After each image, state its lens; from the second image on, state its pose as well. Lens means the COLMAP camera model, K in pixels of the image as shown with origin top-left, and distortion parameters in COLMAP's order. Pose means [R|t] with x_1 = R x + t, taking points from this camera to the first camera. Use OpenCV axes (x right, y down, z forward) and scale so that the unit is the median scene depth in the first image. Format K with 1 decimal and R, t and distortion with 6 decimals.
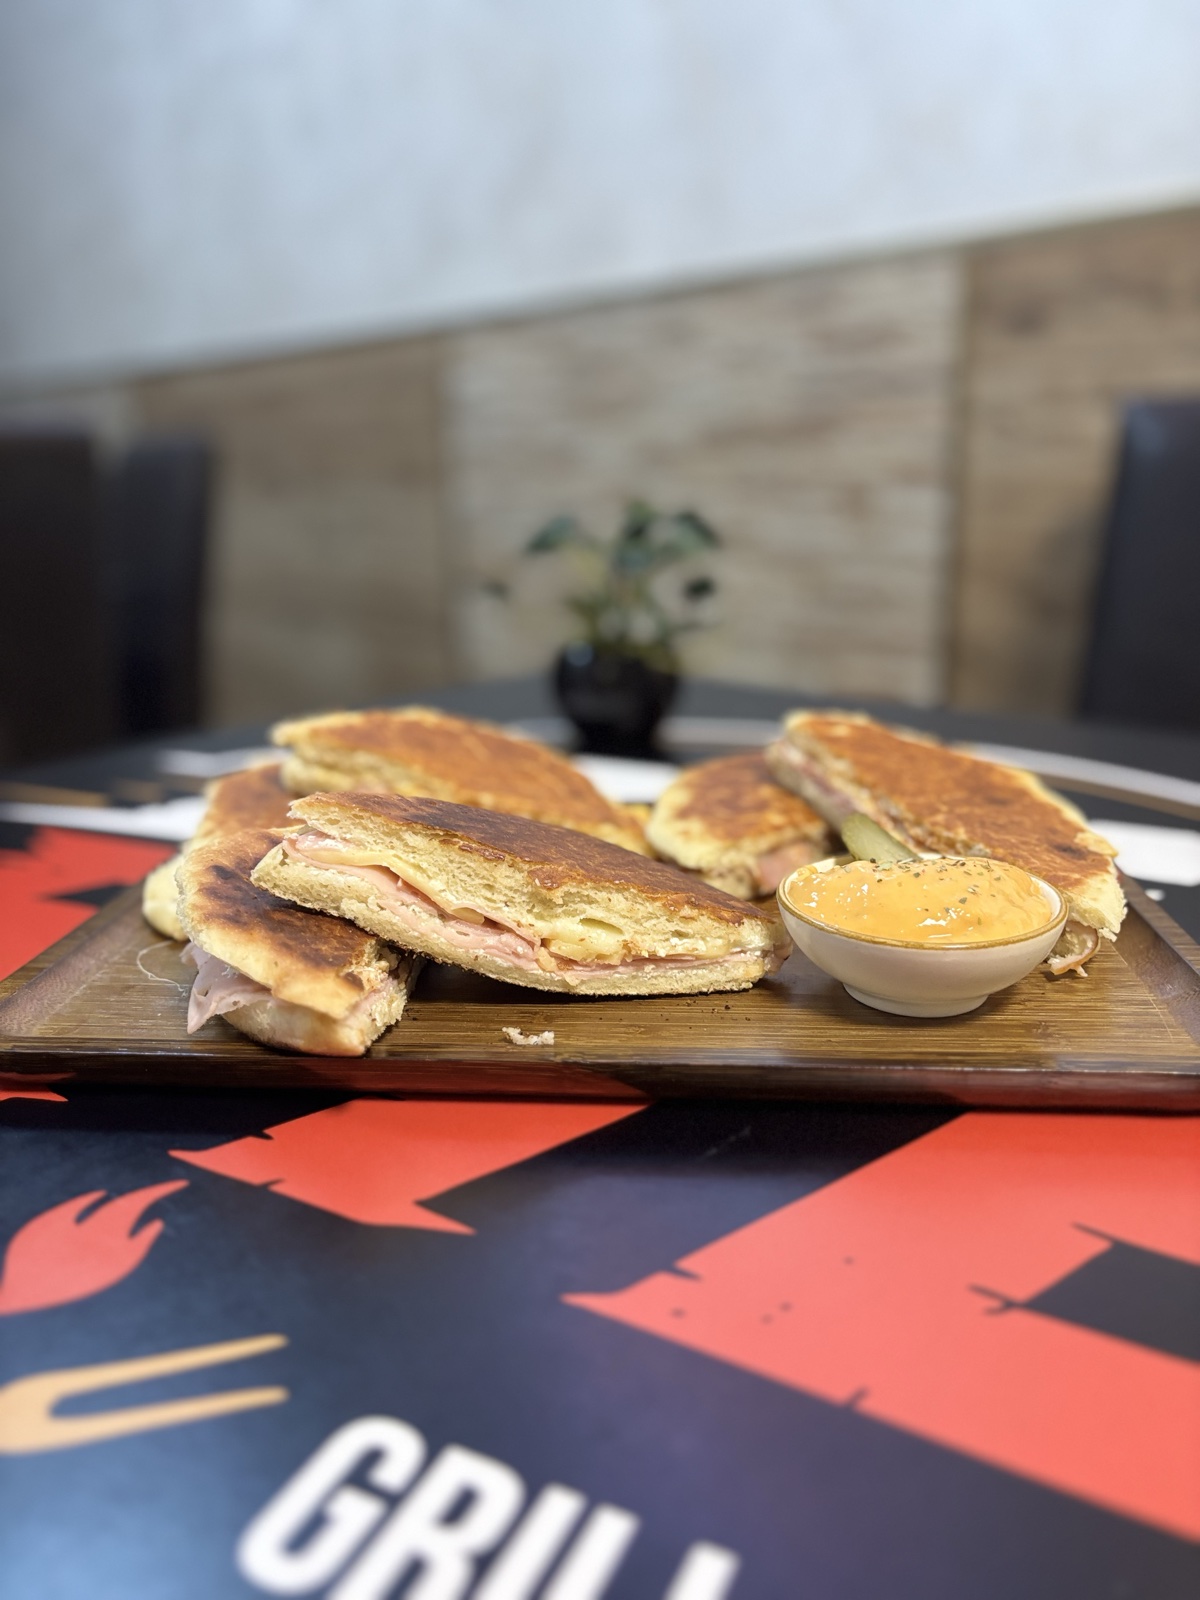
lens RADIAL K [[1253.7, 0, 595.7], [0, 1253.7, 796.2], [0, 0, 1]] dist [0.010940, -0.007670]
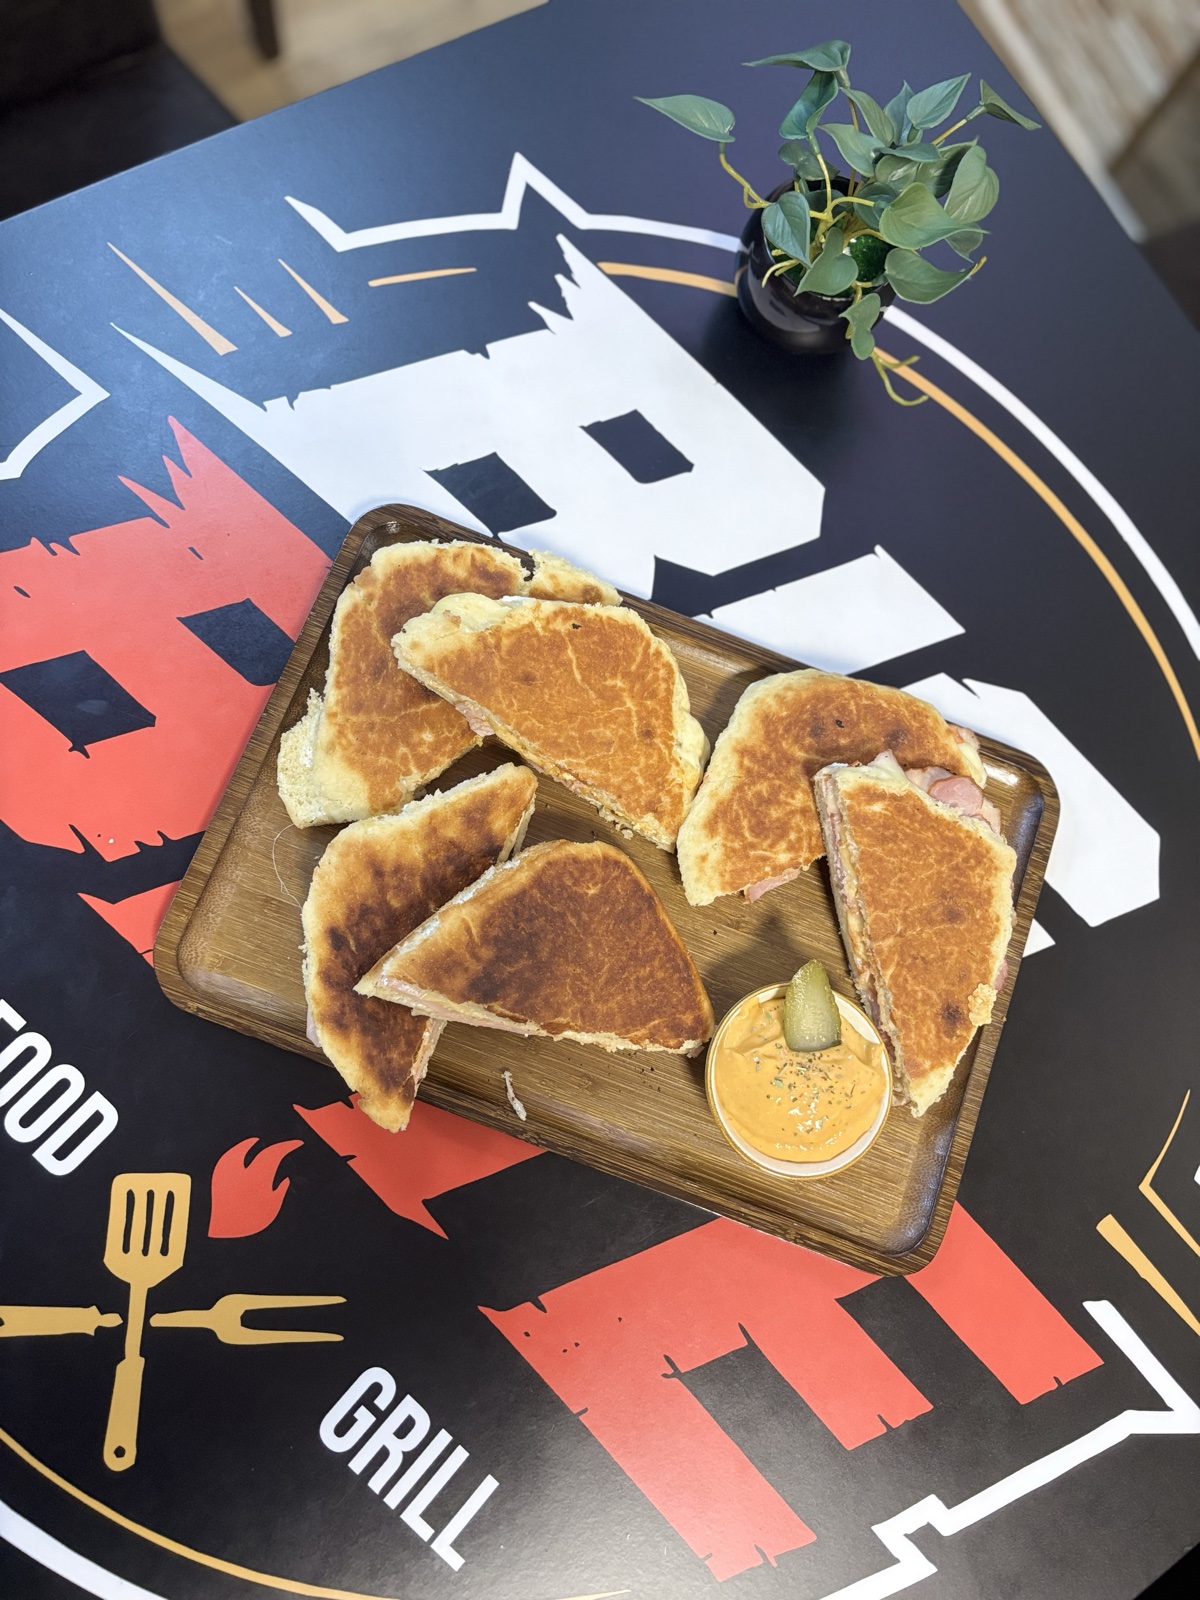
lens RADIAL K [[1287.0, 0, 581.6], [0, 1287.0, 795.9], [0, 0, 1]] dist [0.000295, -0.013147]
pose [[0.950251, 0.298100, 0.090330, -0.195264], [-0.225596, 0.458694, 0.859480, -1.176789], [0.214777, -0.837100, 0.503125, 0.432199]]
